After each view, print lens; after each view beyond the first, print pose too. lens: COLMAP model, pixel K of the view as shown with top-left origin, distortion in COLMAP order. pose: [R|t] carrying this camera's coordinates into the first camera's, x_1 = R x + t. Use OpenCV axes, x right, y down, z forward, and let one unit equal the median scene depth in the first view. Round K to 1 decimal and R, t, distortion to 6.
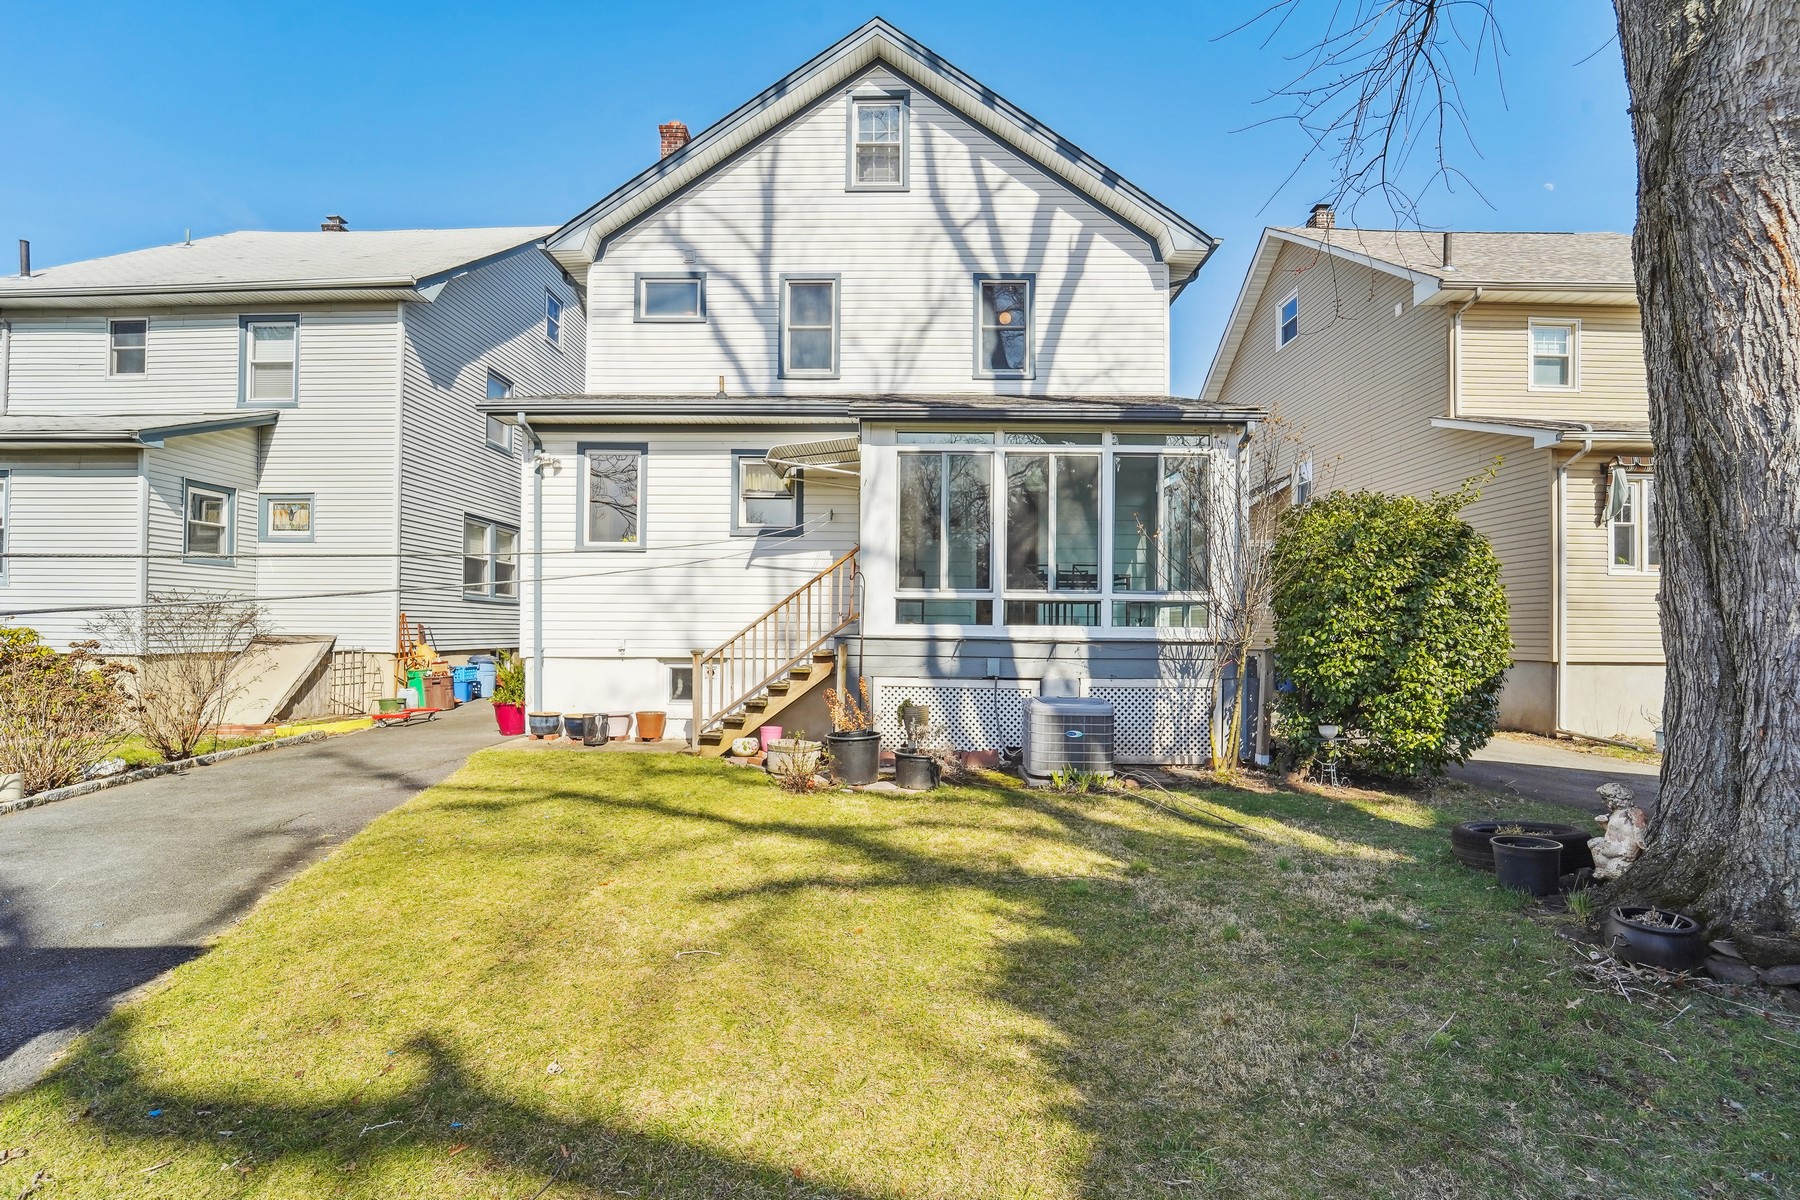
lens RADIAL K [[775.0, 0, 900.0], [0, 775.0, 600.0], [0, 0, 1]] dist [-0.015405, -0.000263]
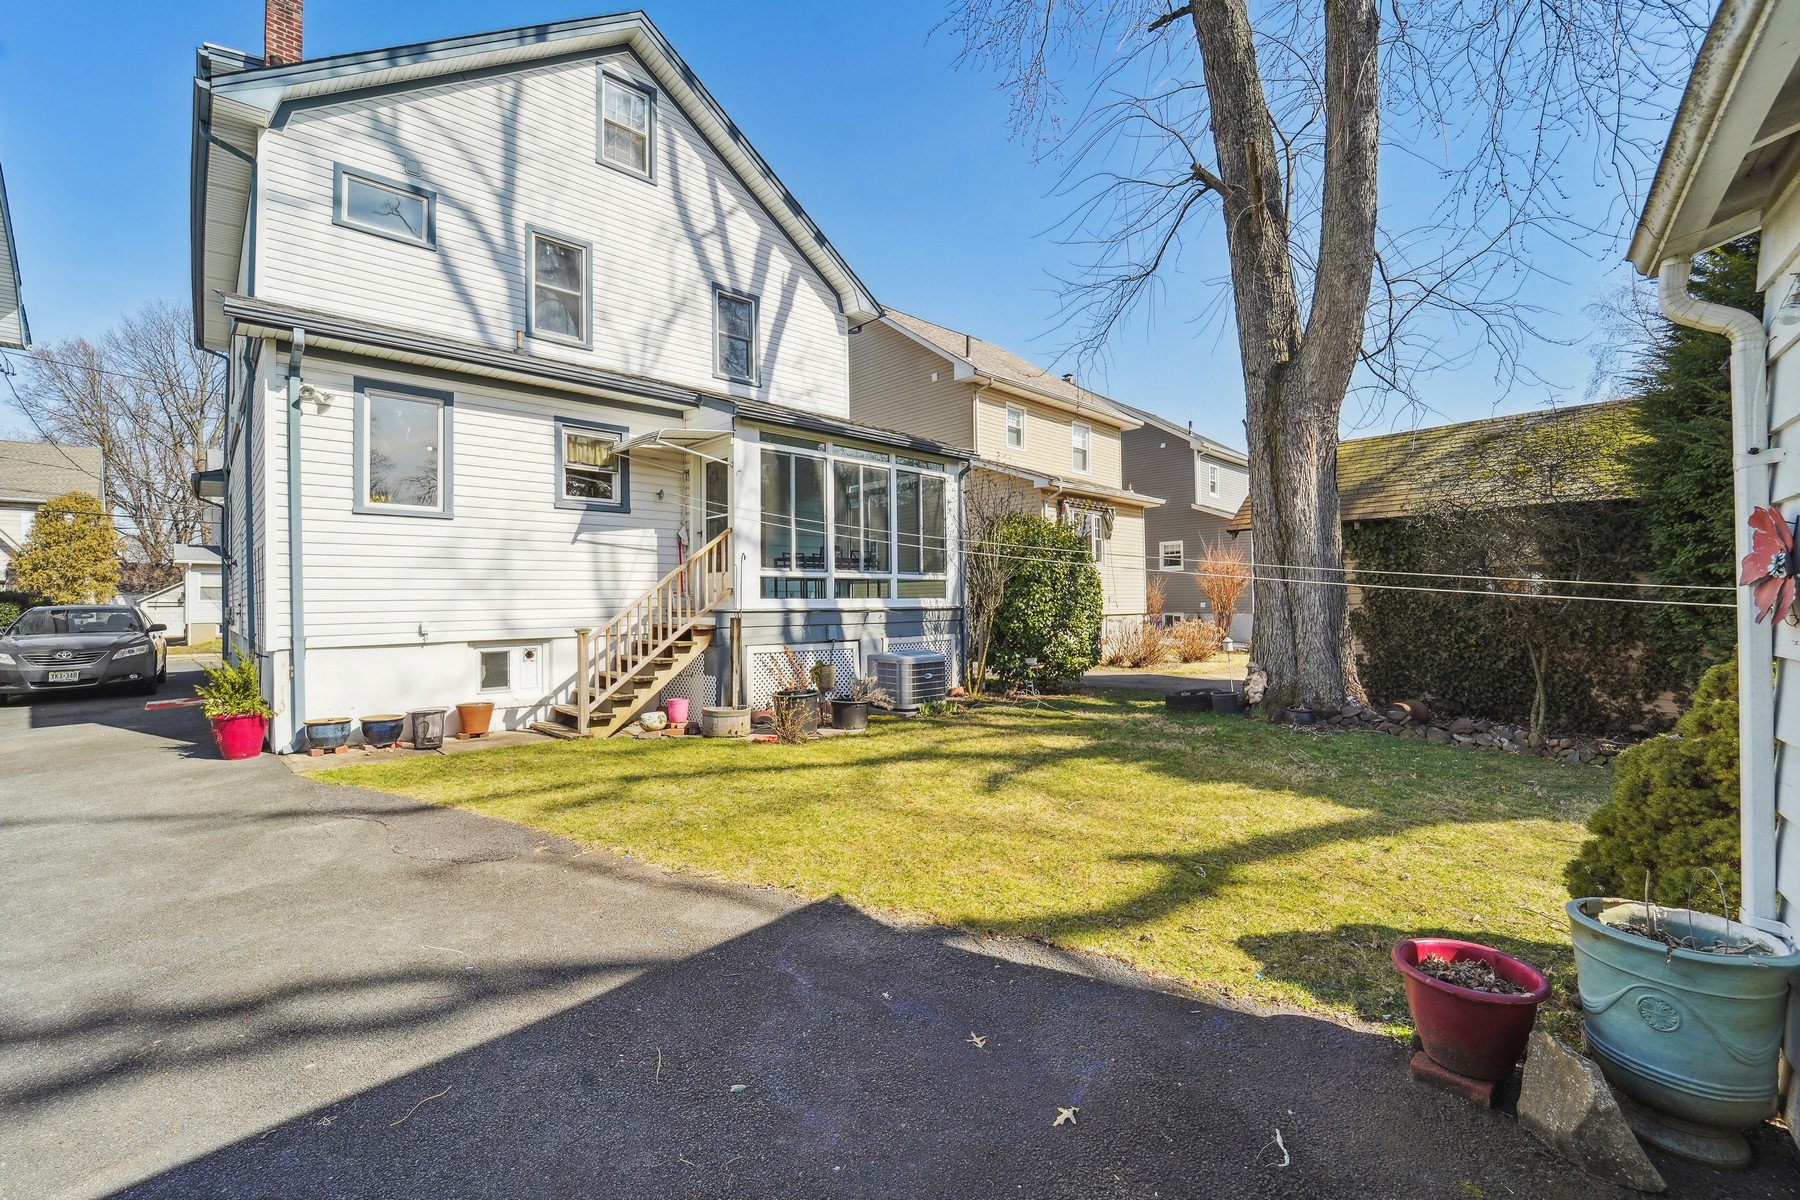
lens RADIAL K [[764.8, 0, 897.4], [0, 764.8, 562.8], [0, 0, 1]] dist [-0.019999, -0.000239]
pose [[0.703554, 0.019305, 0.710379, -0.489676], [-0.010699, 0.999805, -0.016573, -0.004300], [-0.710561, 0.004060, 0.703624, 0.044582]]
